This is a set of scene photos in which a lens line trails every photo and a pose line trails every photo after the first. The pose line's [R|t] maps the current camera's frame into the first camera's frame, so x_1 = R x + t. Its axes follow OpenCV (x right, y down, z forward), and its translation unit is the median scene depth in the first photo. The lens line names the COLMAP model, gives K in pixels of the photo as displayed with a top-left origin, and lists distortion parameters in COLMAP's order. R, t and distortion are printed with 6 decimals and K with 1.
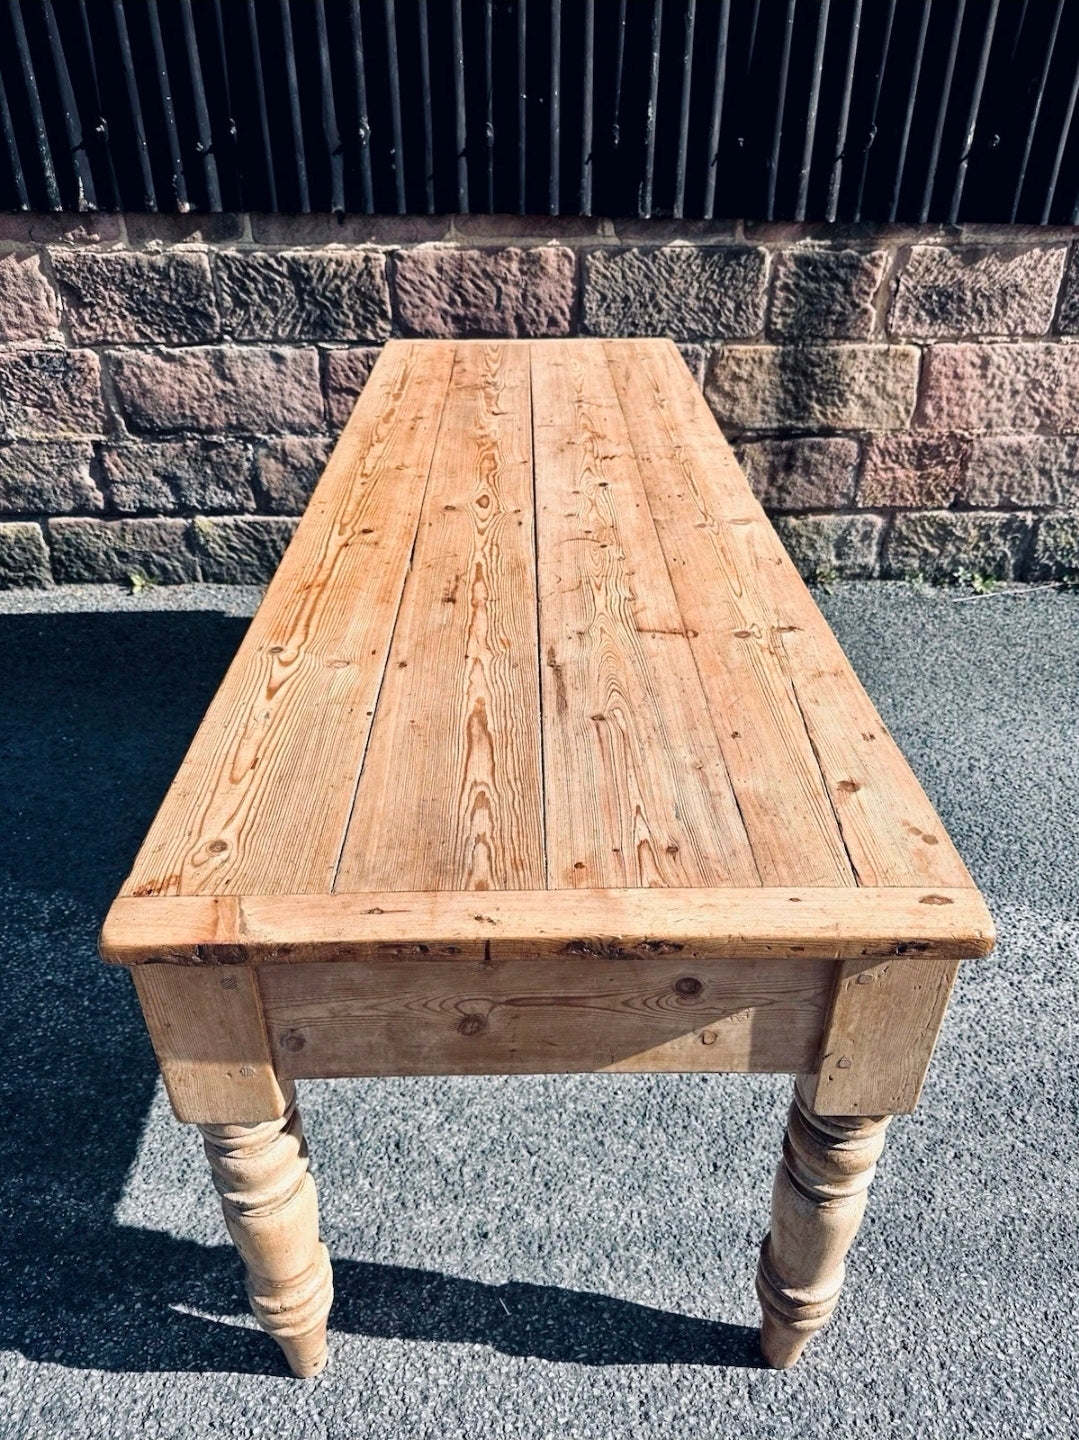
lens RADIAL K [[1019.3, 0, 544.8], [0, 1019.3, 715.4], [0, 0, 1]] dist [0.005068, -0.007822]
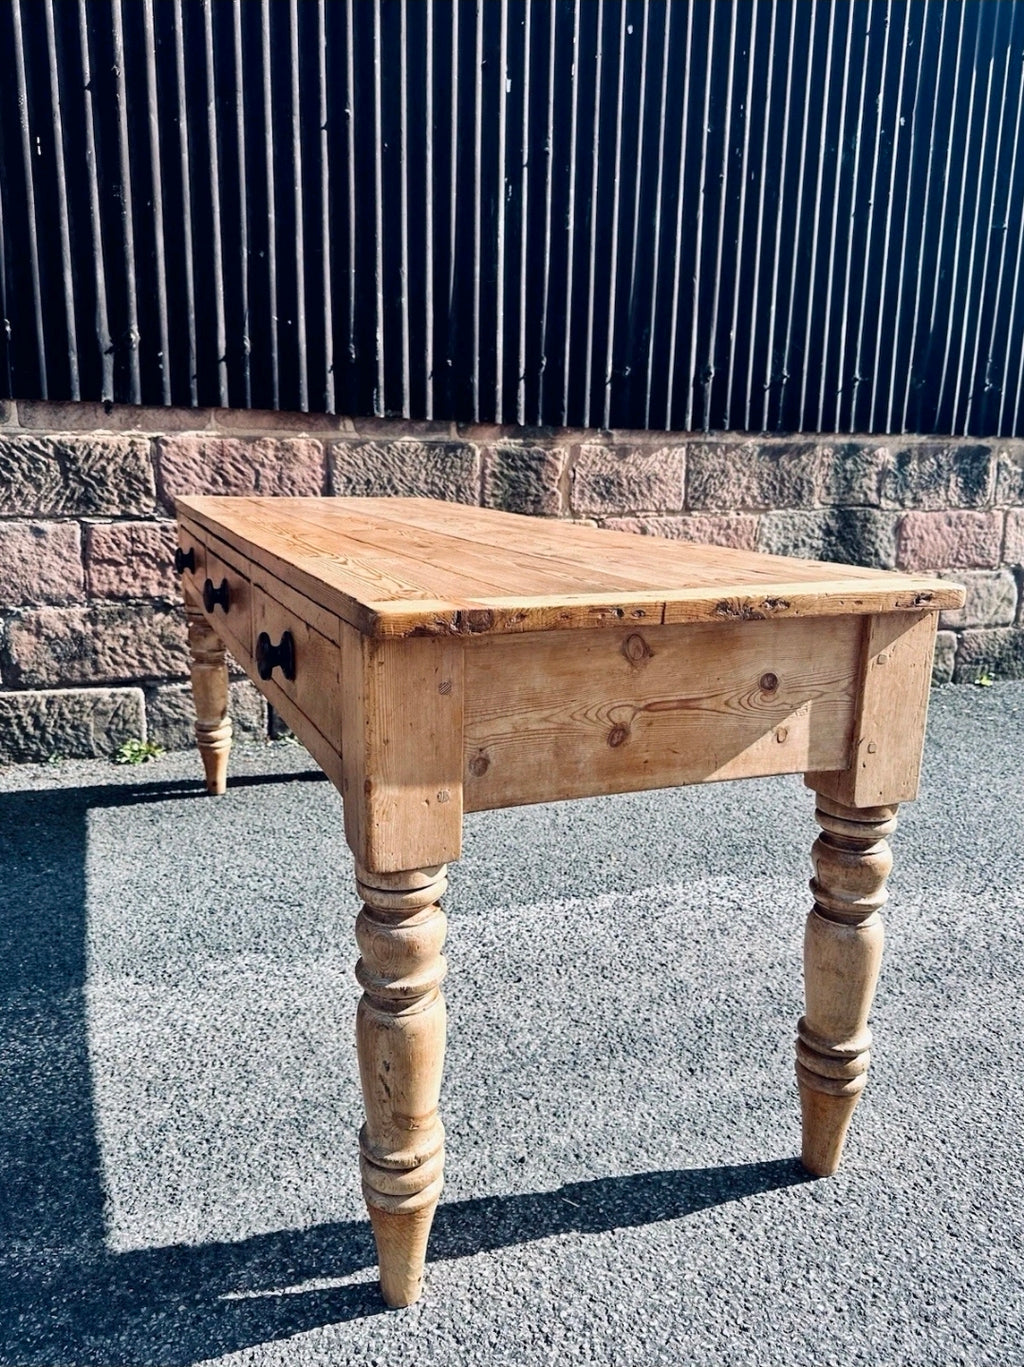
lens RADIAL K [[1019.6, 0, 512.0], [0, 1019.6, 683.5], [0, 0, 1]] dist [0.211227, -0.482349]
pose [[0.930922, -0.064187, 0.359534, -0.210137], [0.179246, 0.938014, -0.296650, 0.196689], [-0.318207, 0.340603, 0.884723, -0.032837]]
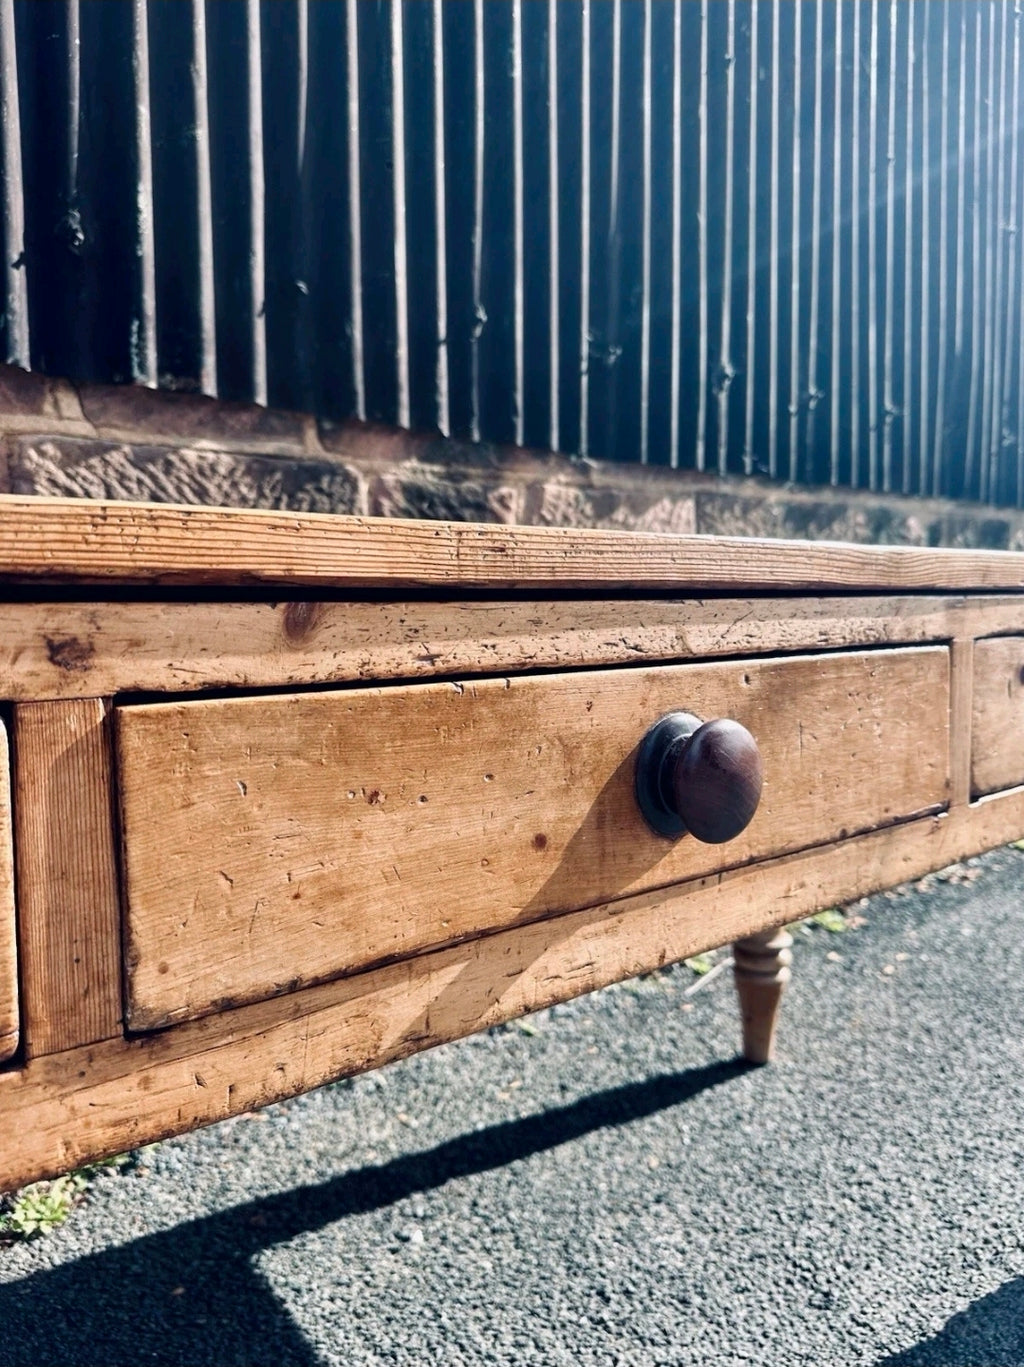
lens RADIAL K [[991.7, 0, 515.8], [0, 991.7, 688.9], [0, 0, 1]] dist [0.107863, -0.239989]
pose [[0.770743, -0.057174, 0.634576, -0.082107], [0.344943, 0.874824, -0.340142, -0.117917], [-0.535695, 0.481054, 0.693986, 0.601137]]
